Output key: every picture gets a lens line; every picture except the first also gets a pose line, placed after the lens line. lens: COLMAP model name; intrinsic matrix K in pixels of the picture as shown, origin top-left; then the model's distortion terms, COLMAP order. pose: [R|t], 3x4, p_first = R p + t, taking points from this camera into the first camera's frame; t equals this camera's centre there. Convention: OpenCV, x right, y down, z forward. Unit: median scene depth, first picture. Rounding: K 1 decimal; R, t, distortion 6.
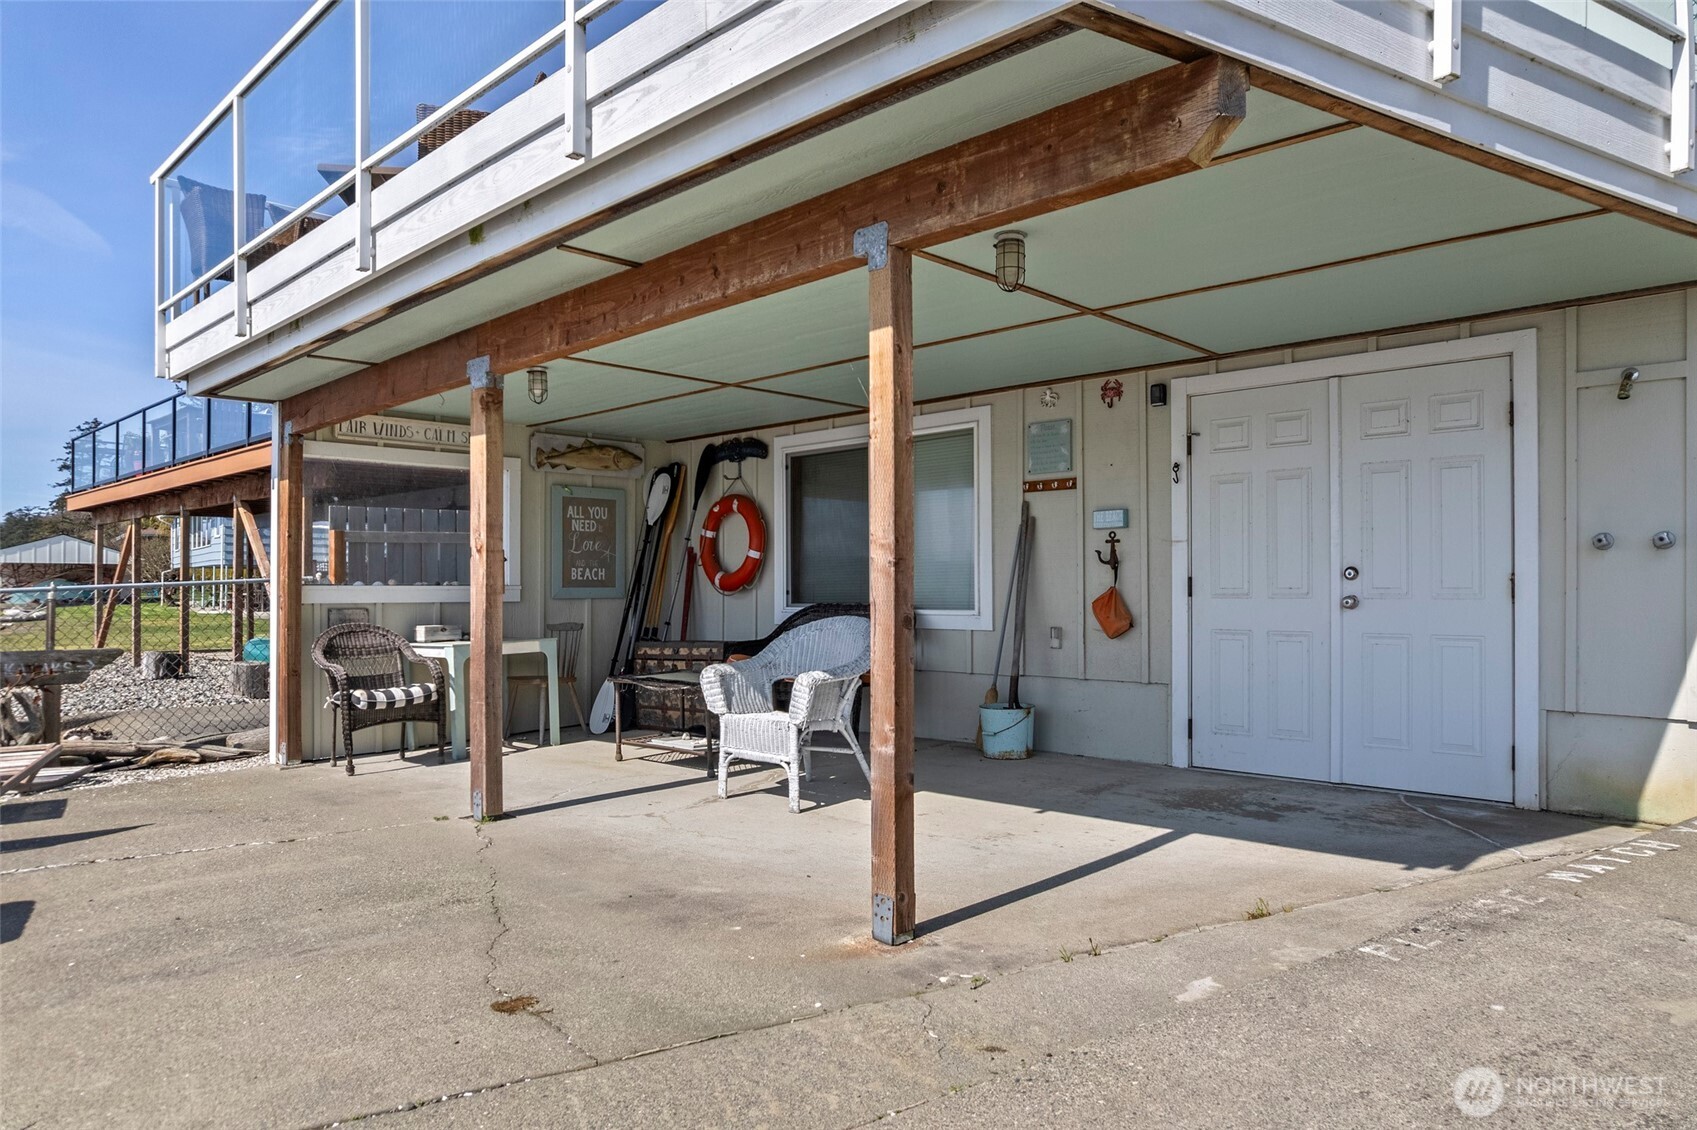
lens RADIAL K [[1079.7, 0, 849.1], [0, 1079.7, 567.7], [0, 0, 1]] dist [-0.027603, 0.002595]
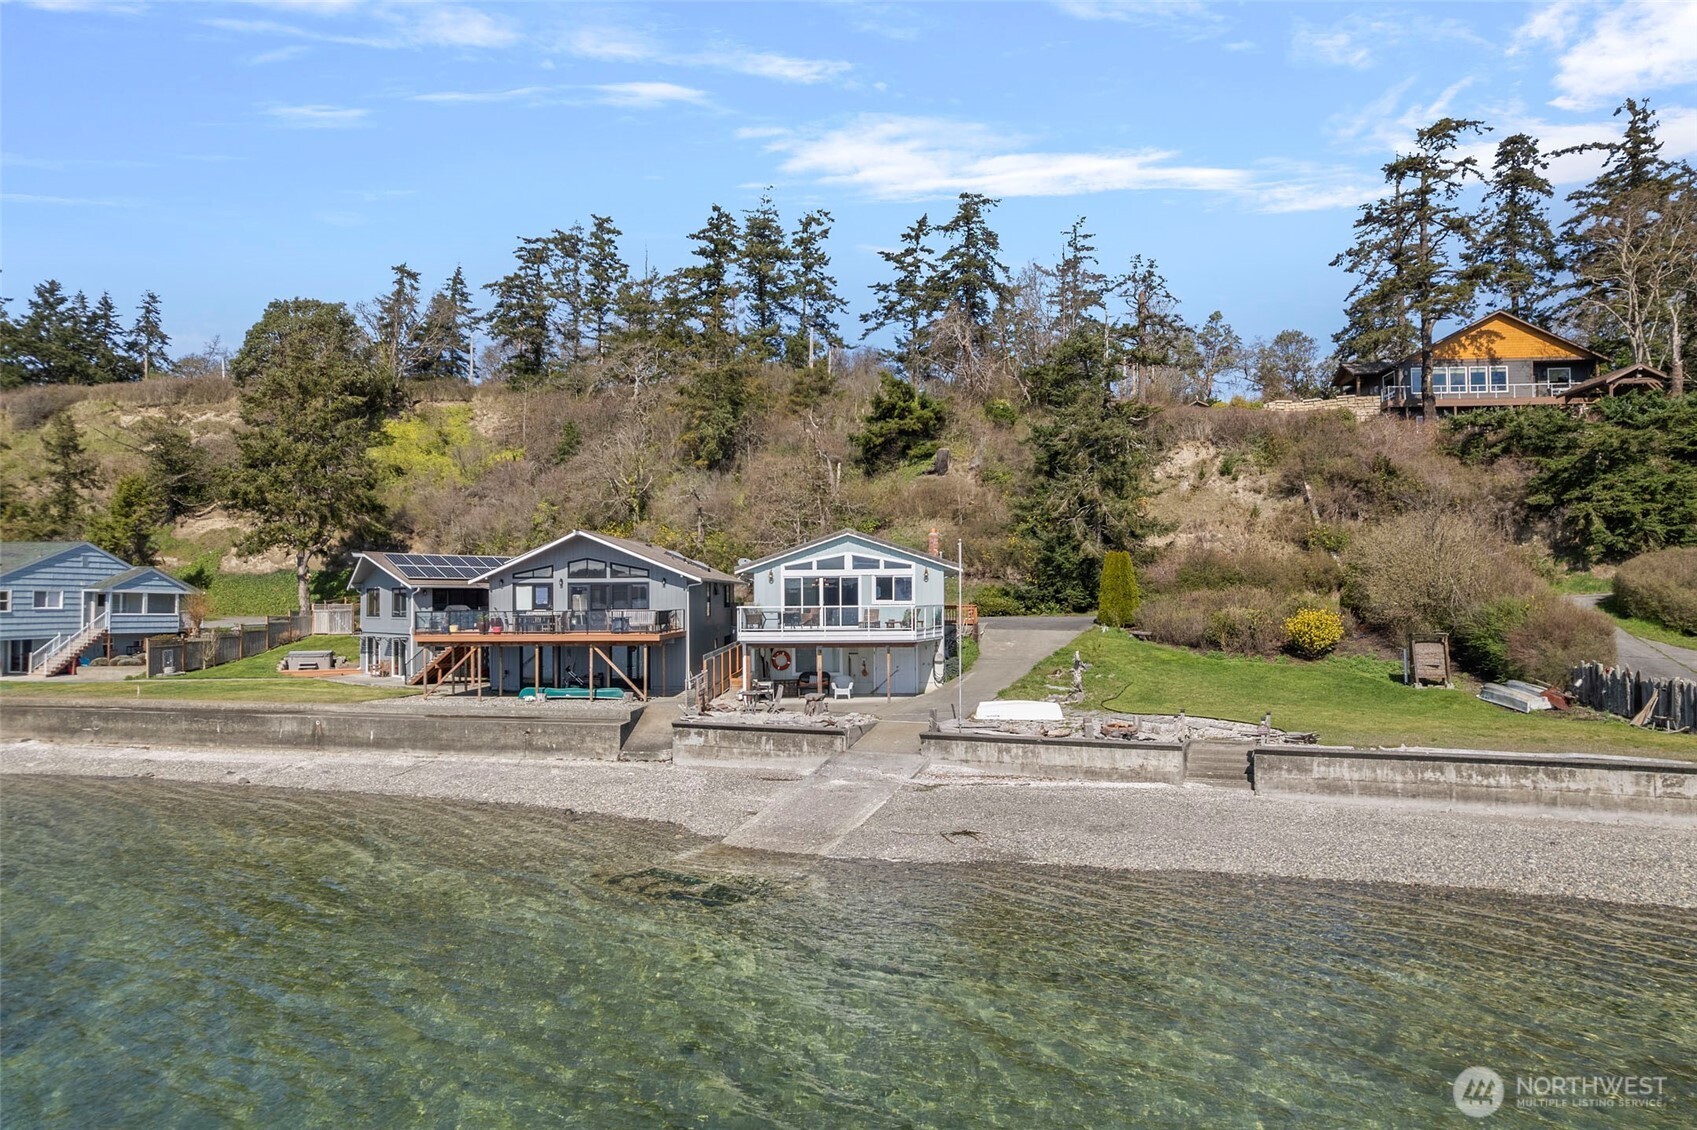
lens RADIAL K [[1074.1, 0, 846.6], [0, 1074.1, 566.9], [0, 0, 1]] dist [0.000300, -0.000172]
pose [[0.765090, 0.018109, 0.643669, -4.497970], [-0.006512, 0.999771, -0.020387, -0.519080], [-0.643891, 0.011407, 0.765032, -4.417095]]
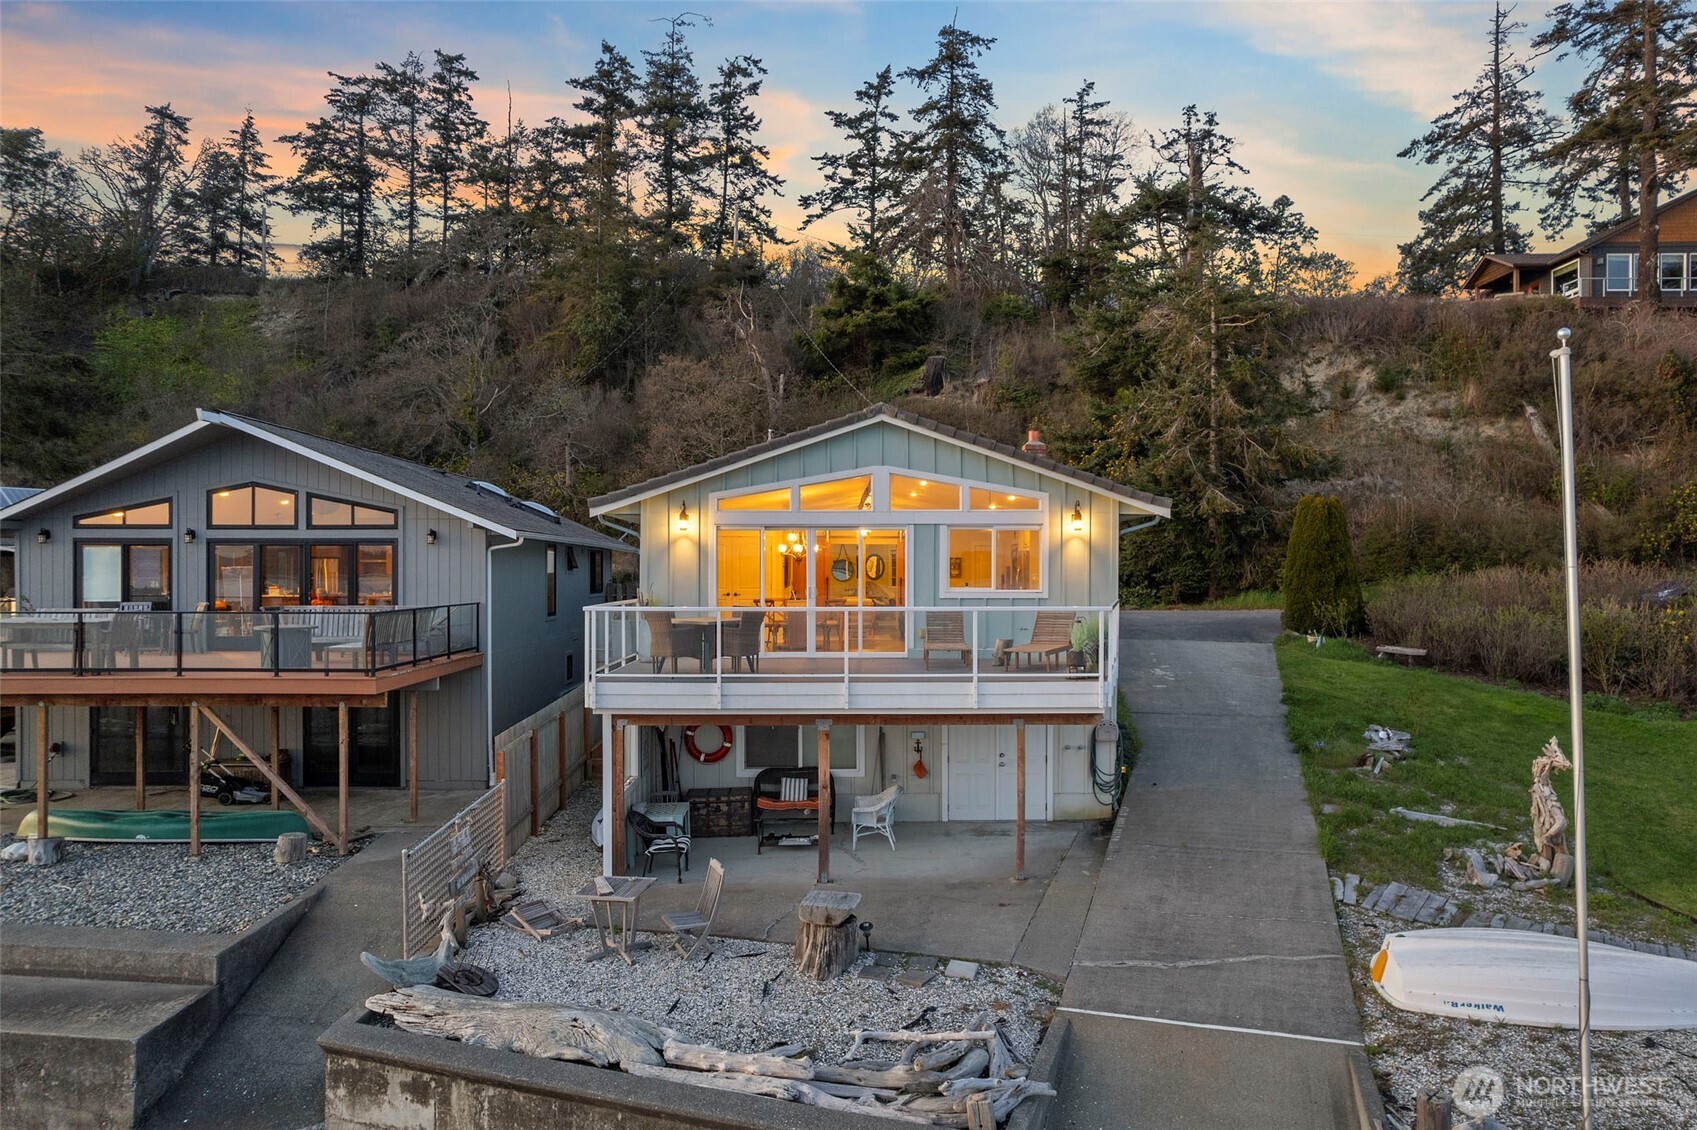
lens RADIAL K [[1079.7, 0, 849.1], [0, 1079.7, 567.7], [0, 0, 1]] dist [-0.027603, 0.002595]
pose [[0.704398, 0.008953, 0.709749, -1.929867], [-0.015497, 0.999876, 0.002768, -0.500173], [-0.709636, -0.012949, 0.704450, -0.852774]]
